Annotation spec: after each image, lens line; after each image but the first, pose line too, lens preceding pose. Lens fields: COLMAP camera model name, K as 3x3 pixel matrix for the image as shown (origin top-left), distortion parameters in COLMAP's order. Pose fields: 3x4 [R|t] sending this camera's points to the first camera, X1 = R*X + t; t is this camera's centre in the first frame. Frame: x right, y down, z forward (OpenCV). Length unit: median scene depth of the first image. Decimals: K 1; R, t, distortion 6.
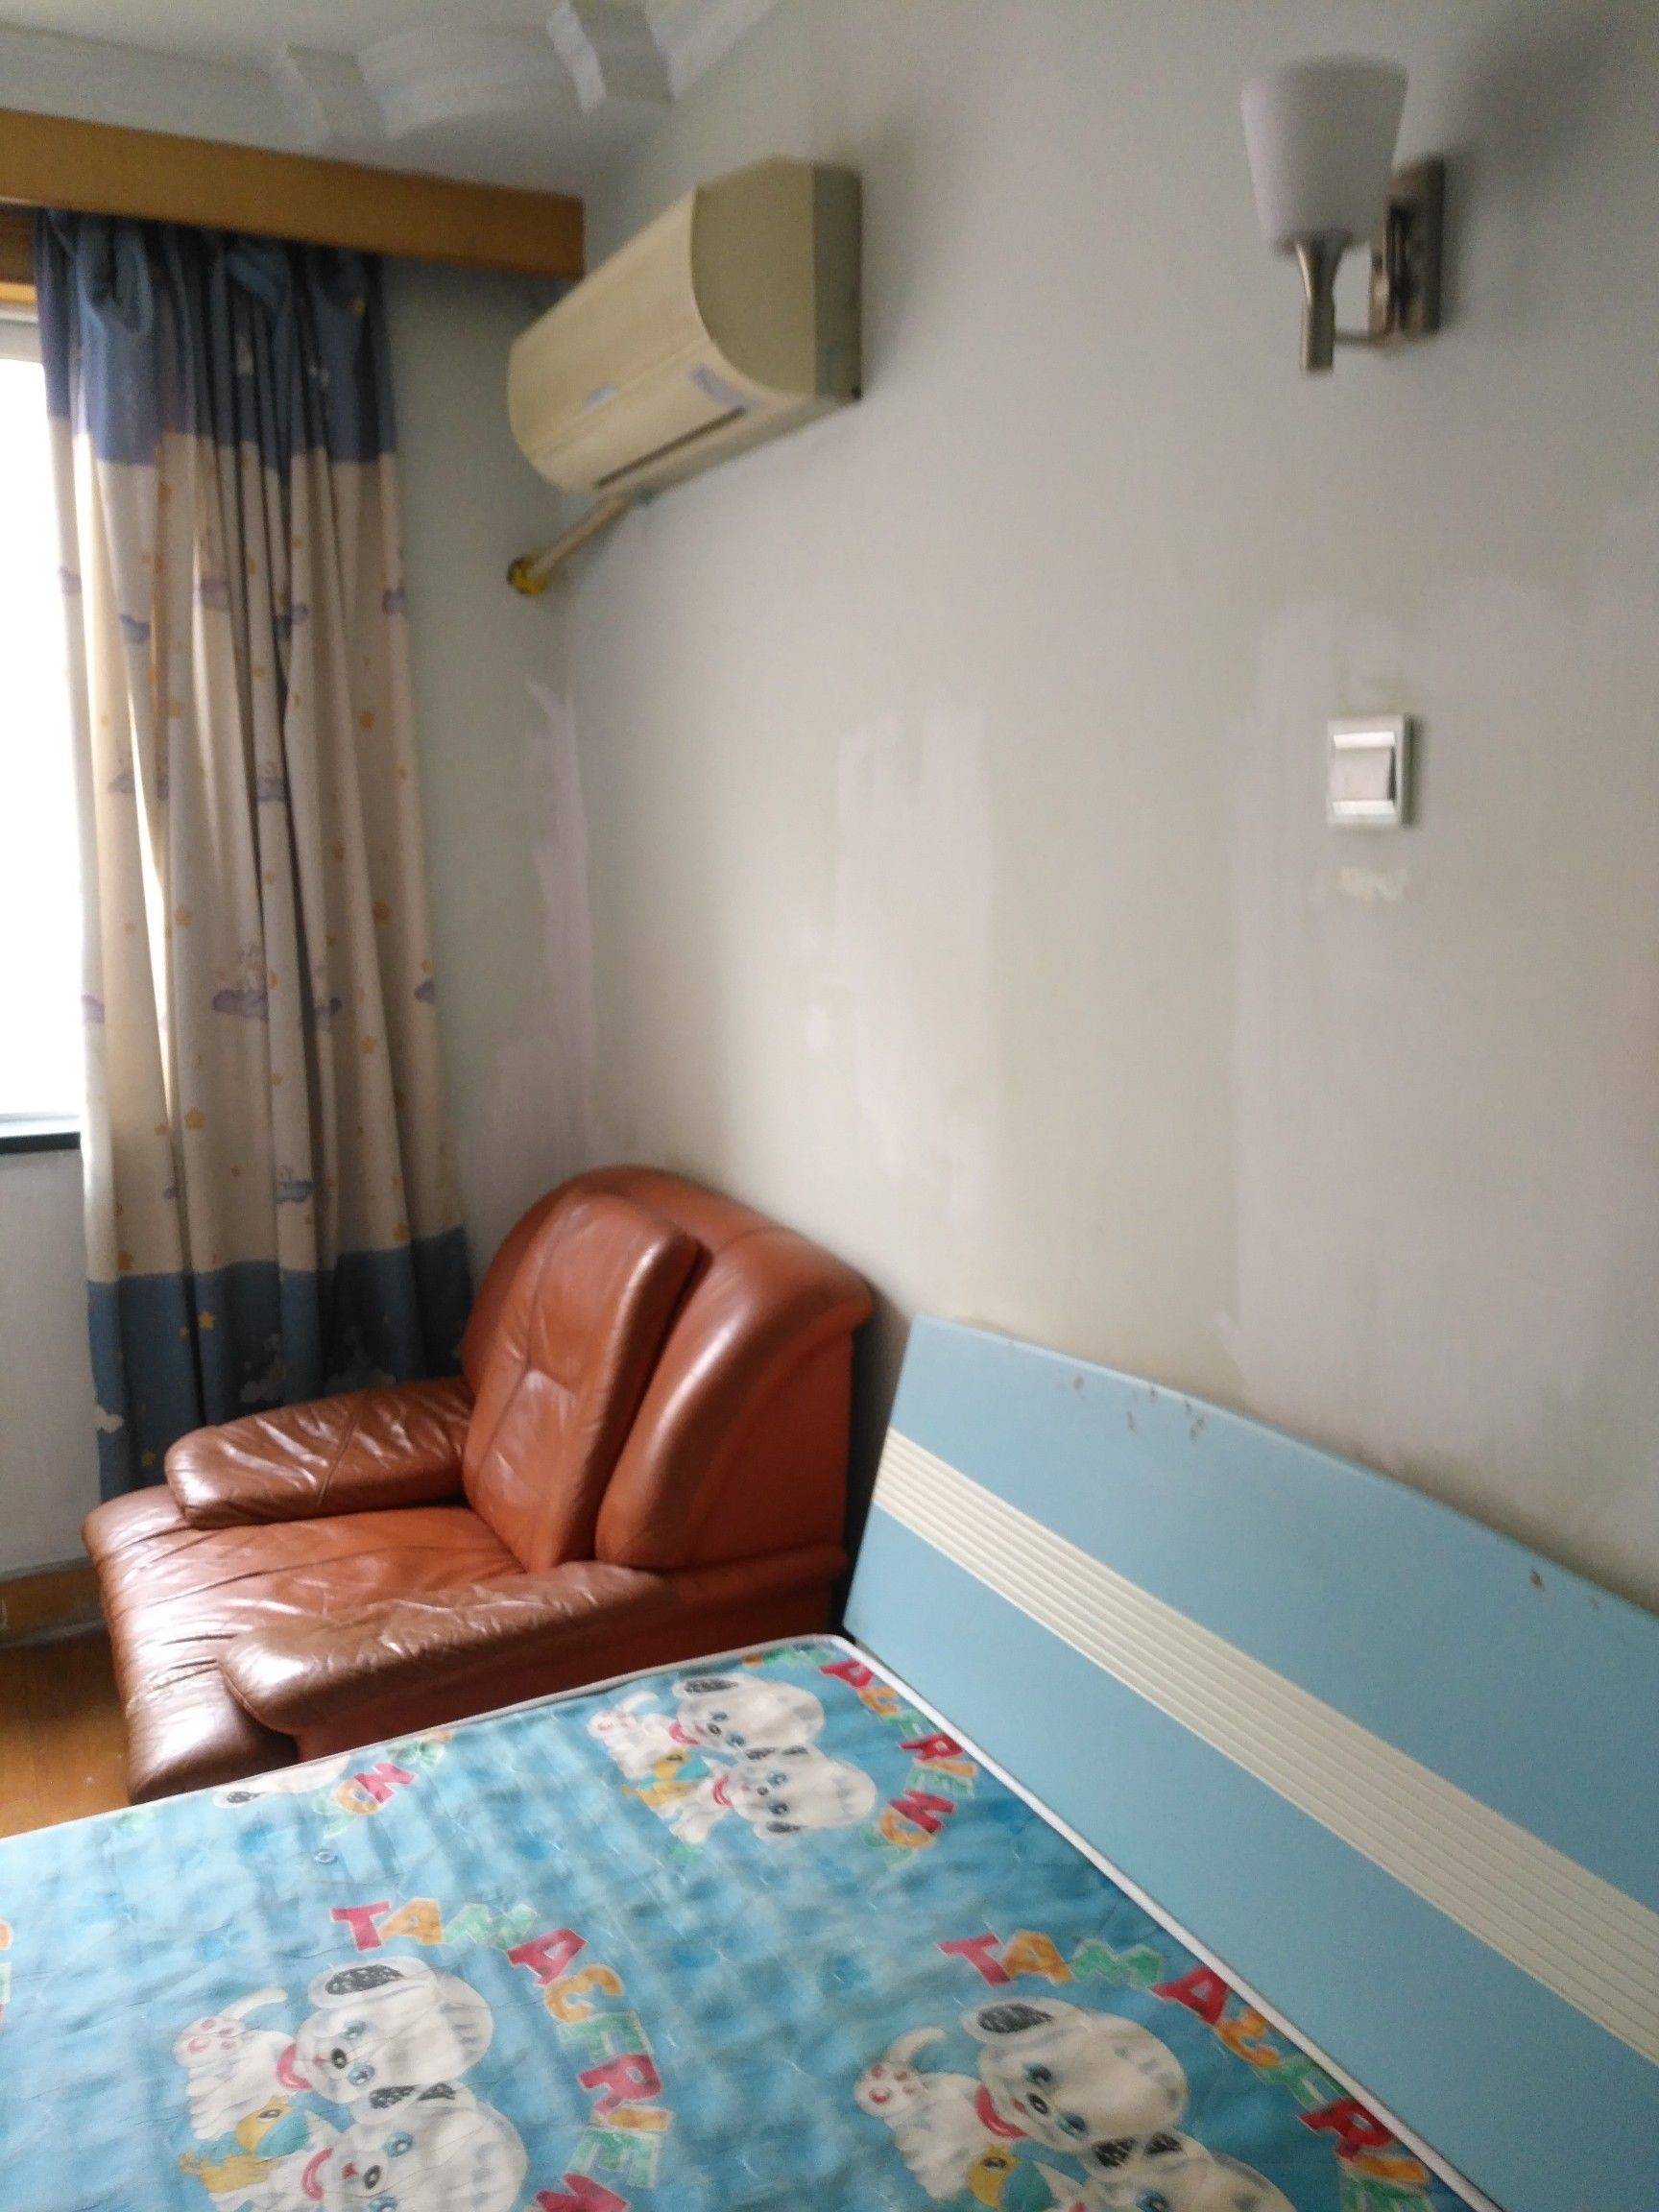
lens RADIAL K [[1732.2, 0, 829.9], [0, 1732.2, 1075.3], [0, 0, 1]] dist [-0.003094, 0.002888]
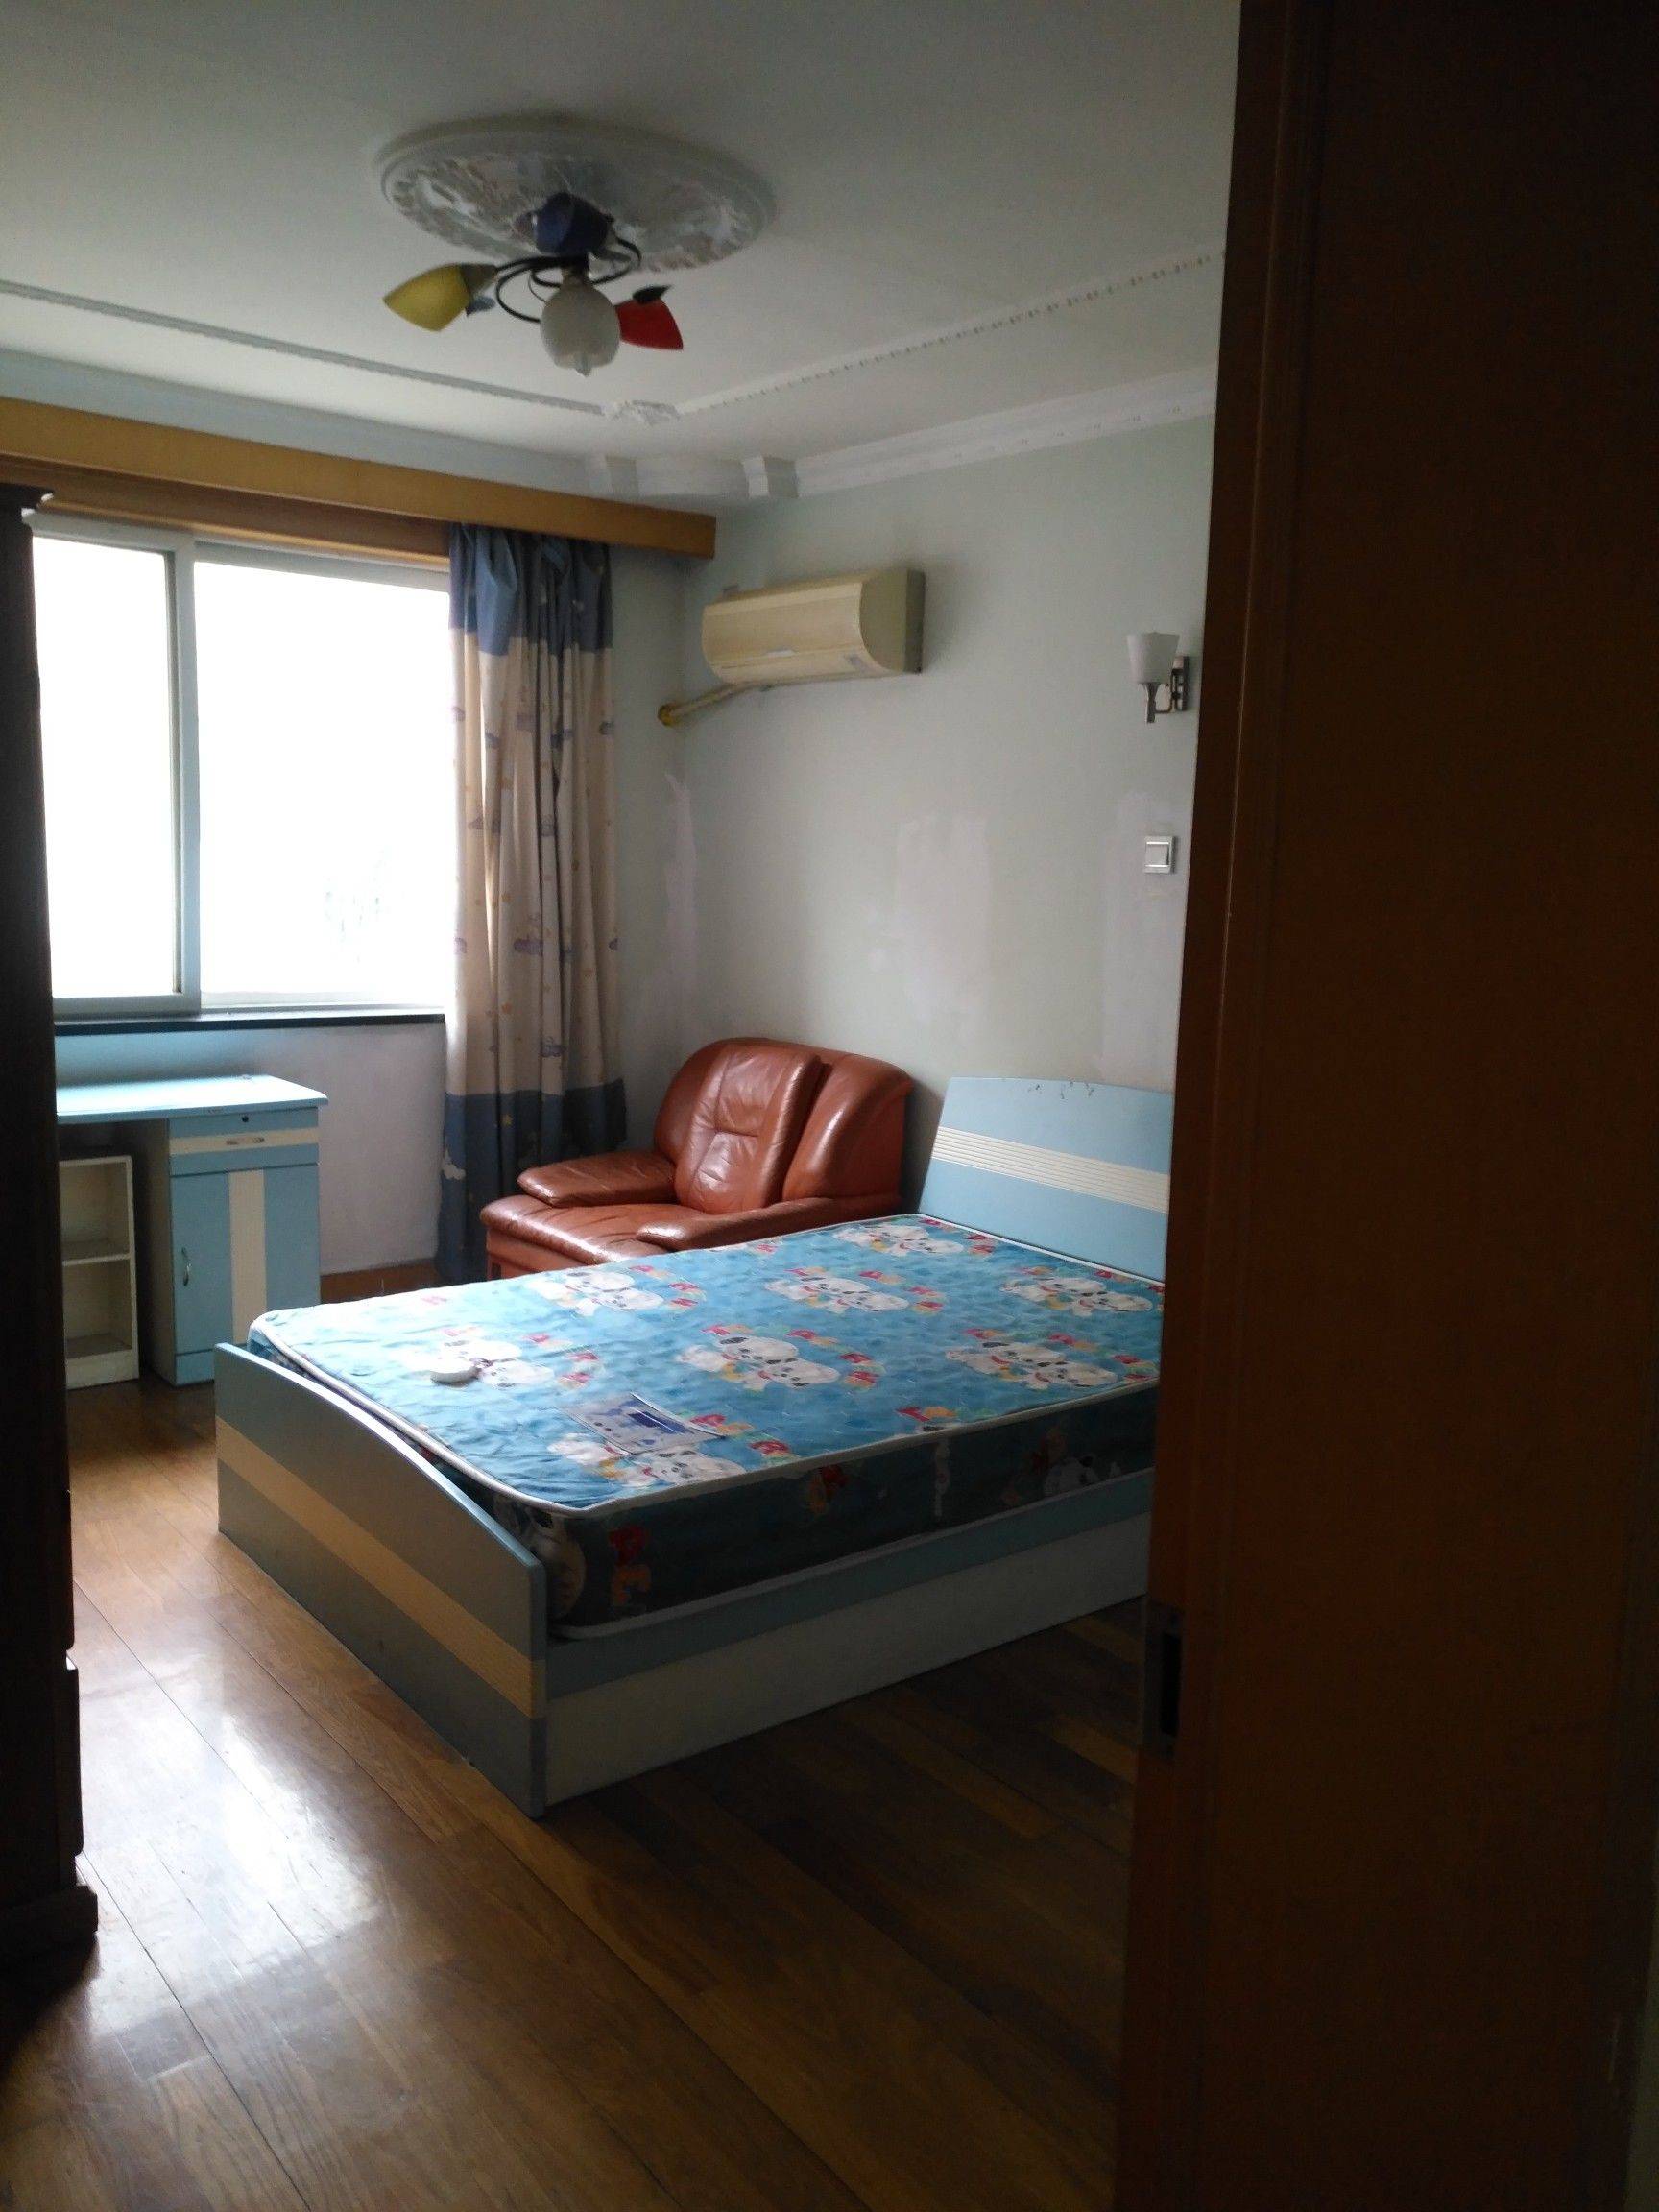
lens RADIAL K [[1729.7, 0, 829.5], [0, 1729.7, 1106.0], [0, 0, 1]] dist [-0.008225, 0.000163]
pose [[0.977783, 0.006882, 0.209507, -0.425919], [-0.007413, 0.999971, 0.001753, 0.125768], [-0.209489, -0.003267, 0.977805, -0.878197]]
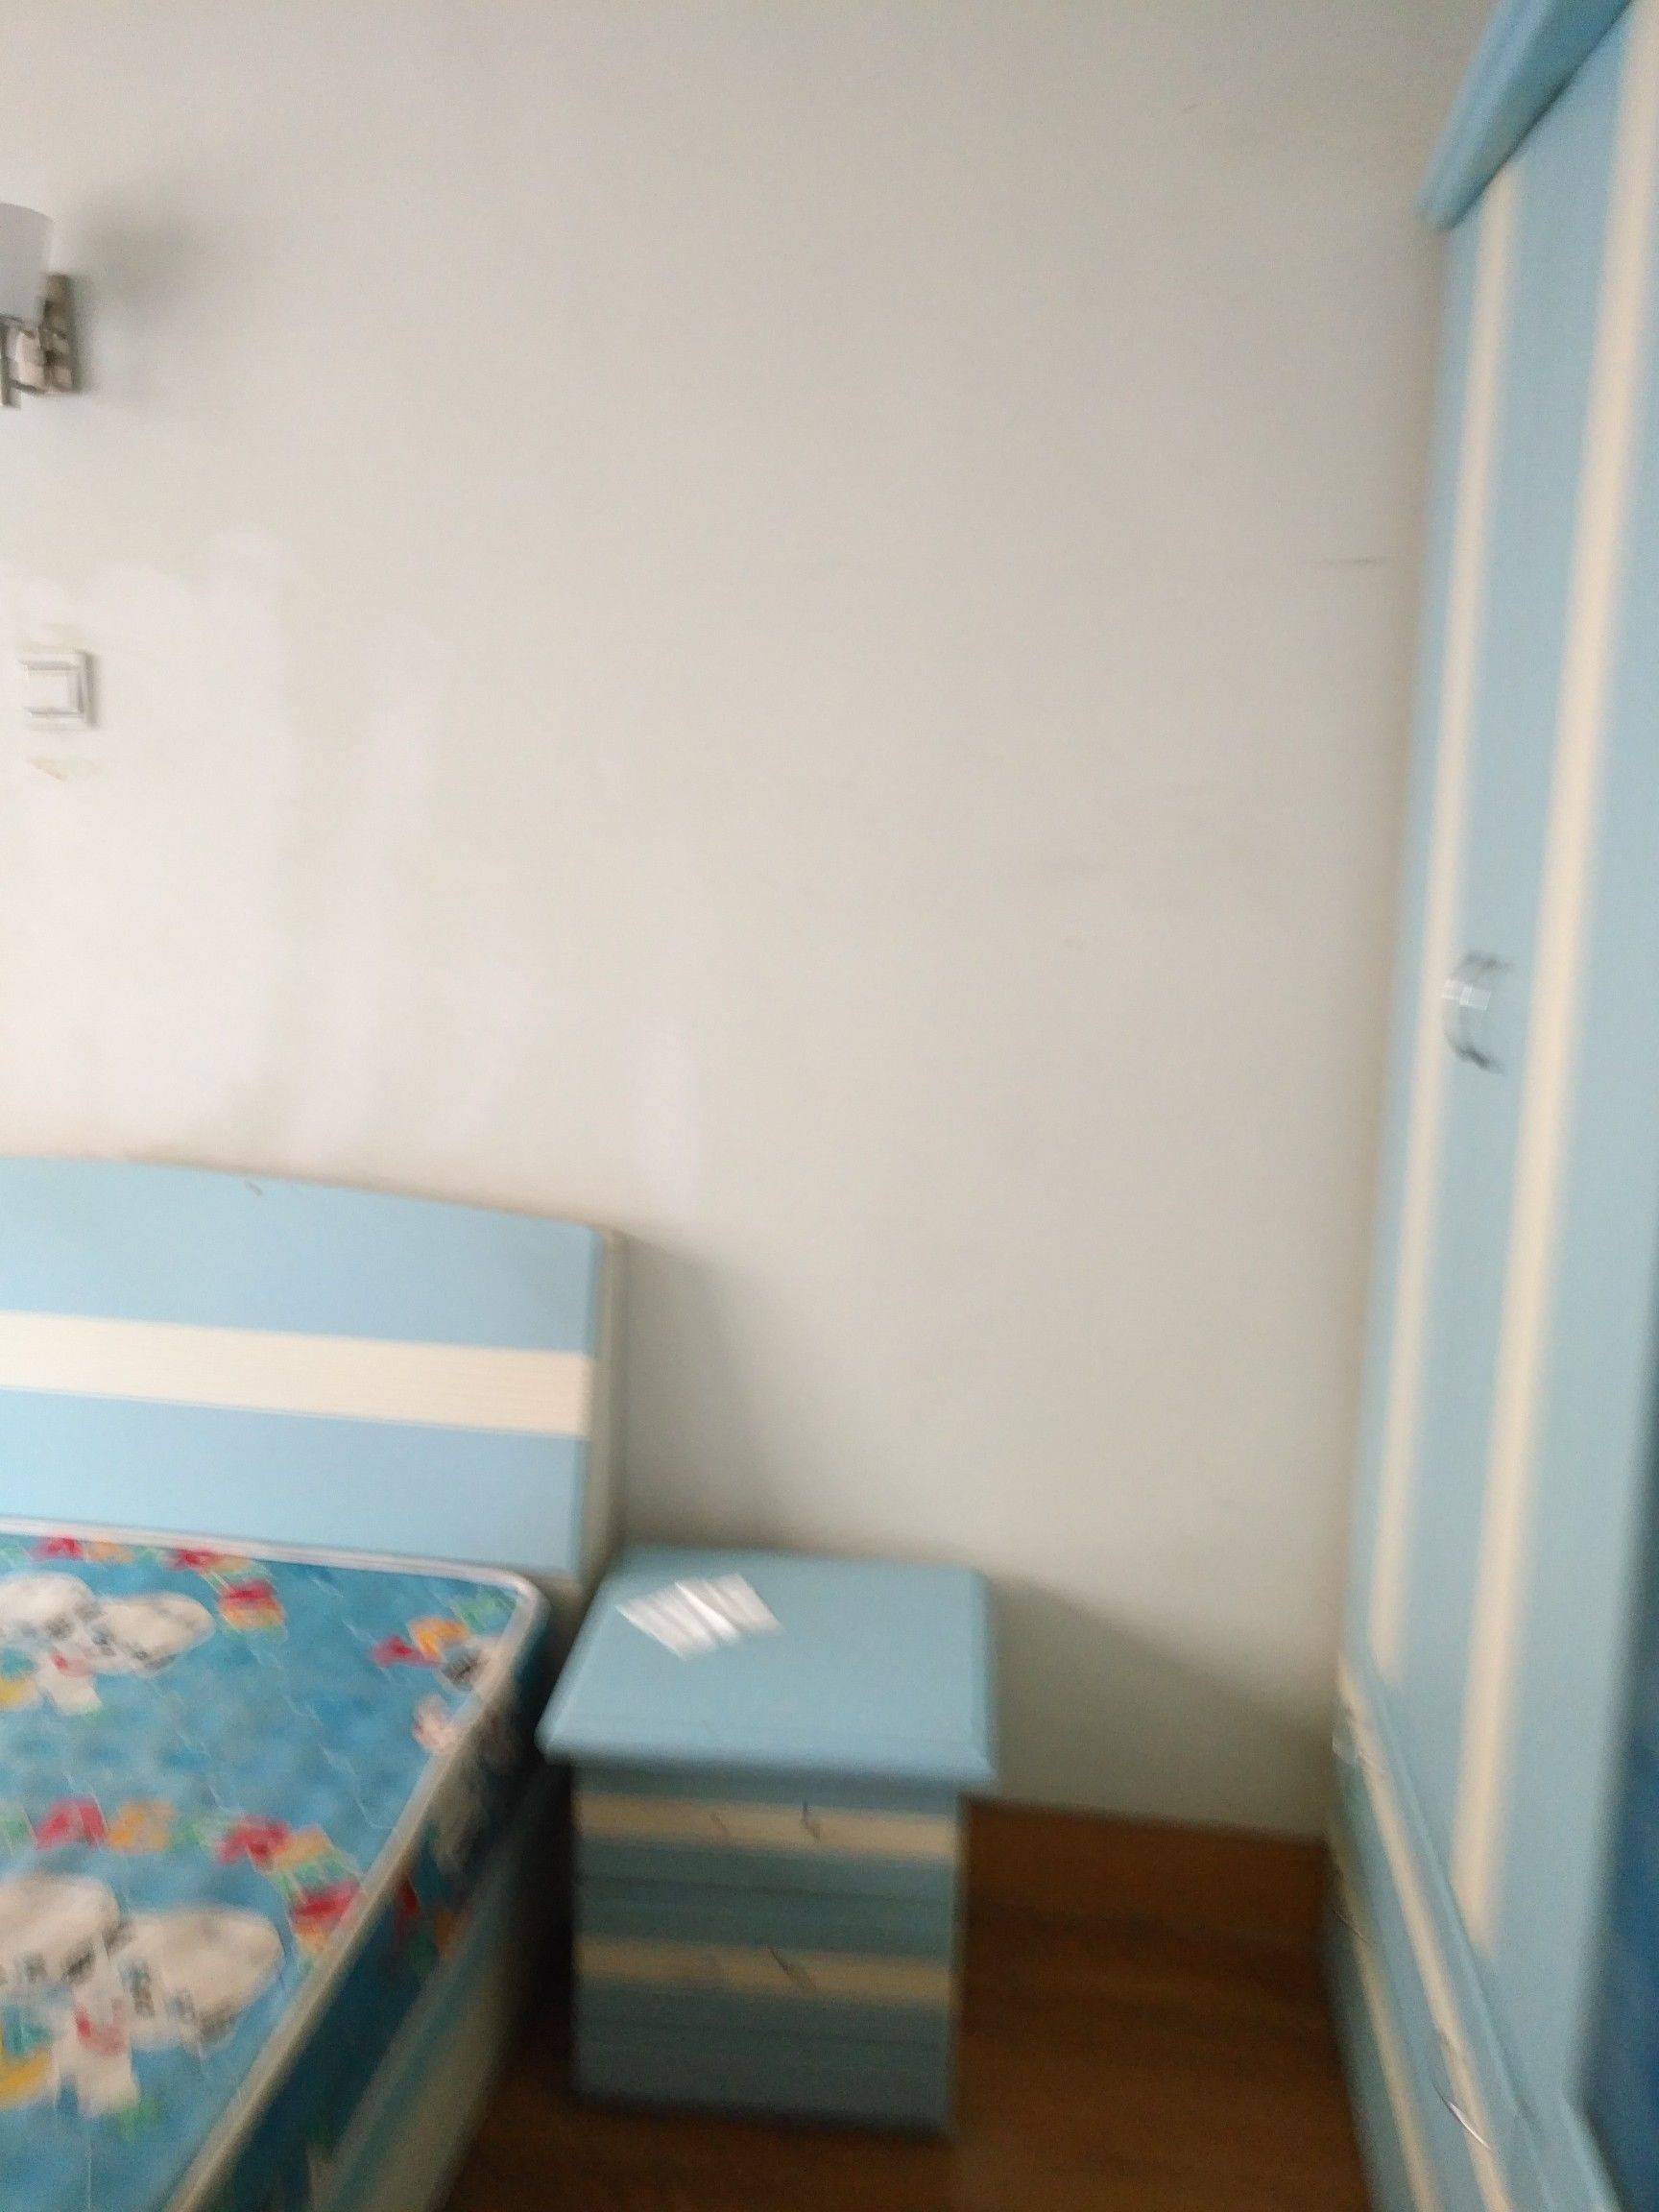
lens RADIAL K [[1711.0, 0, 828.4], [0, 1711.0, 1008.2], [0, 0, 1]] dist [-0.002085, 0.001600]
pose [[0.575415, -0.124228, 0.808372, -0.254864], [0.101508, 0.991602, 0.080130, 0.022431], [-0.811538, 0.035949, 0.583193, -0.176068]]
